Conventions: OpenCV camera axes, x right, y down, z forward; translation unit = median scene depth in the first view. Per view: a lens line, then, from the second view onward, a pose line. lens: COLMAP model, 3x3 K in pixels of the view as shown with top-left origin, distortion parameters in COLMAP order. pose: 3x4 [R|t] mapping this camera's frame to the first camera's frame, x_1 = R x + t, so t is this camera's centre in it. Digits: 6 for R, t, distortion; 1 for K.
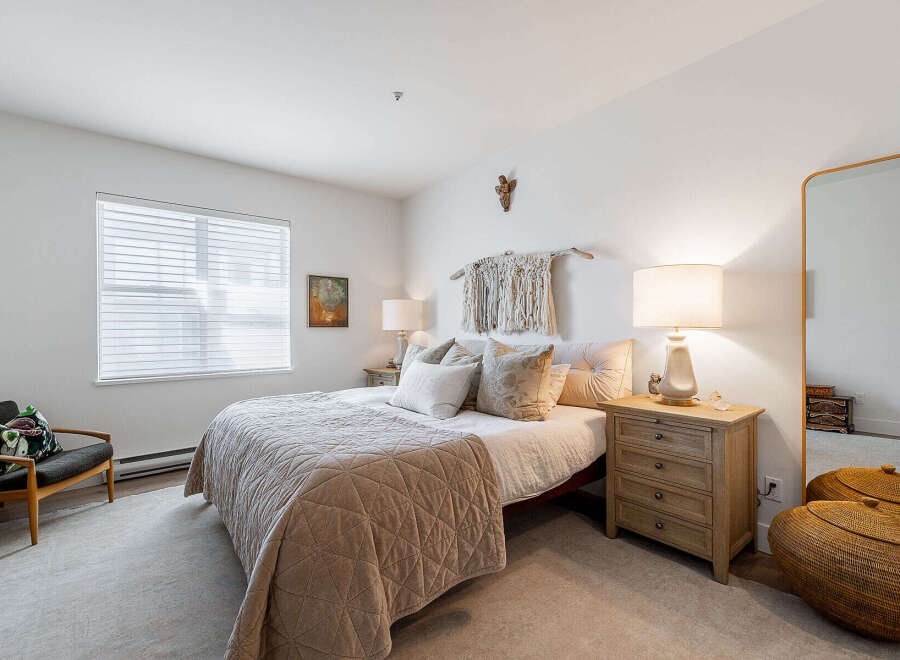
lens RADIAL K [[396.2, 0, 451.0], [0, 396.2, 328.8], [0, 0, 1]] dist [-0.000444, 0.000005]
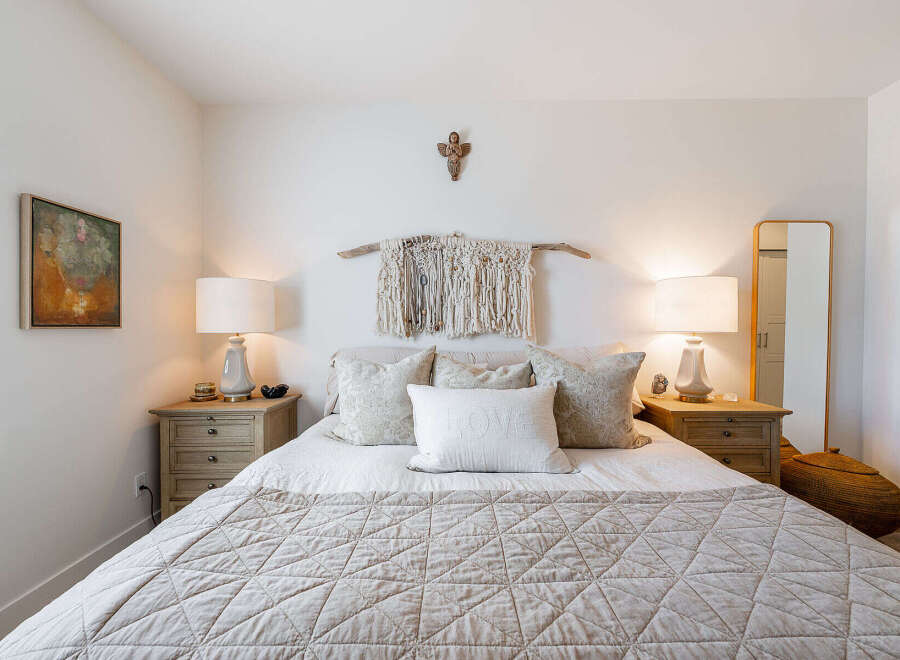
lens RADIAL K [[396.2, 0, 451.0], [0, 396.2, 328.8], [0, 0, 1]] dist [-0.000444, 0.000005]
pose [[0.654563, 0.000139, 0.756007, -0.434148], [-0.006874, 0.999960, 0.005768, -0.009255], [-0.755976, -0.008973, 0.654538, 0.476341]]
